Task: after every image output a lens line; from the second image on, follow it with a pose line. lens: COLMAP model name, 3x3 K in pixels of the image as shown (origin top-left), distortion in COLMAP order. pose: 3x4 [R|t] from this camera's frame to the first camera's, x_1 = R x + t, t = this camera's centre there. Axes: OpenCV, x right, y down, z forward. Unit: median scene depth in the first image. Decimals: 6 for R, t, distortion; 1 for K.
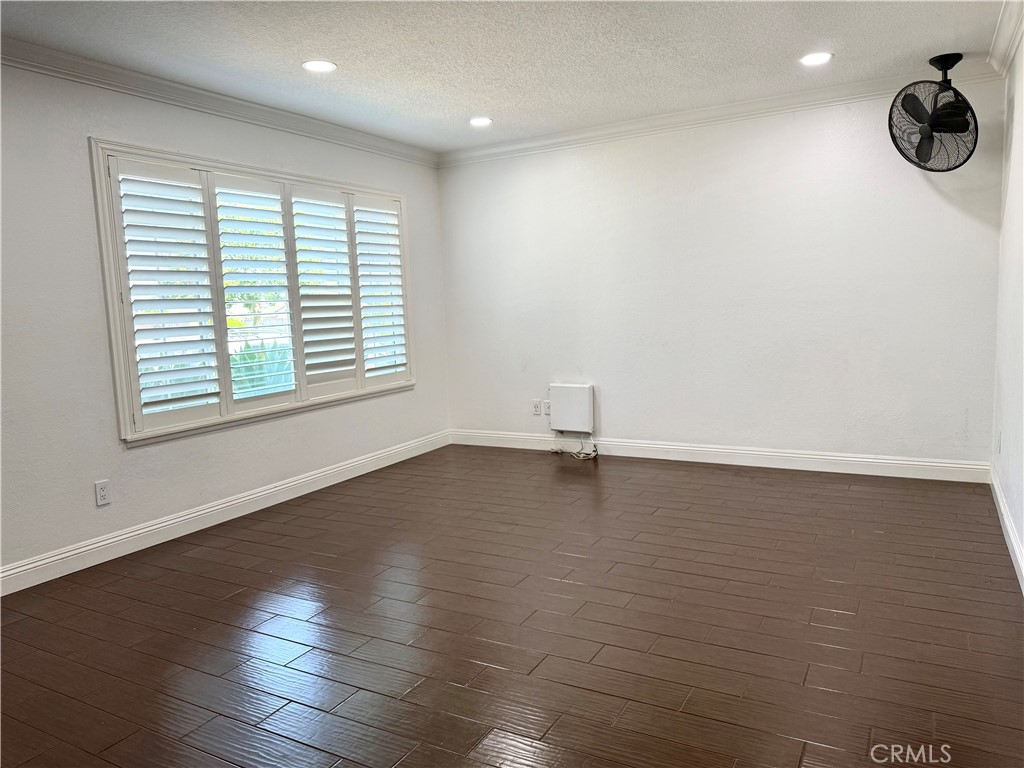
lens RADIAL K [[706.7, 0, 512.0], [0, 706.7, 384.0], [0, 0, 1]] dist [0.120130, -0.154348]
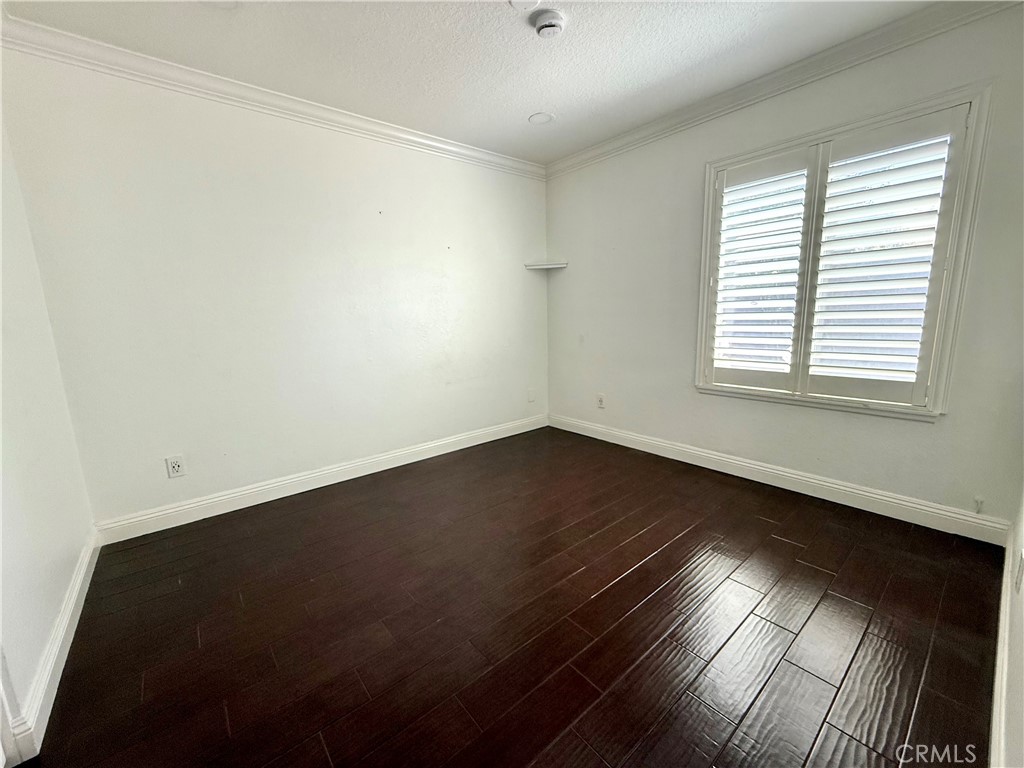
lens RADIAL K [[410.3, 0, 512.0], [0, 410.3, 384.0], [0, 0, 1]] dist [0.000658, -0.000003]
pose [[-0.366835, 0.199866, -0.908562, 0.369320], [-0.068299, 0.968227, 0.240567, -0.101705], [0.927776, 0.150302, -0.341529, 0.894325]]
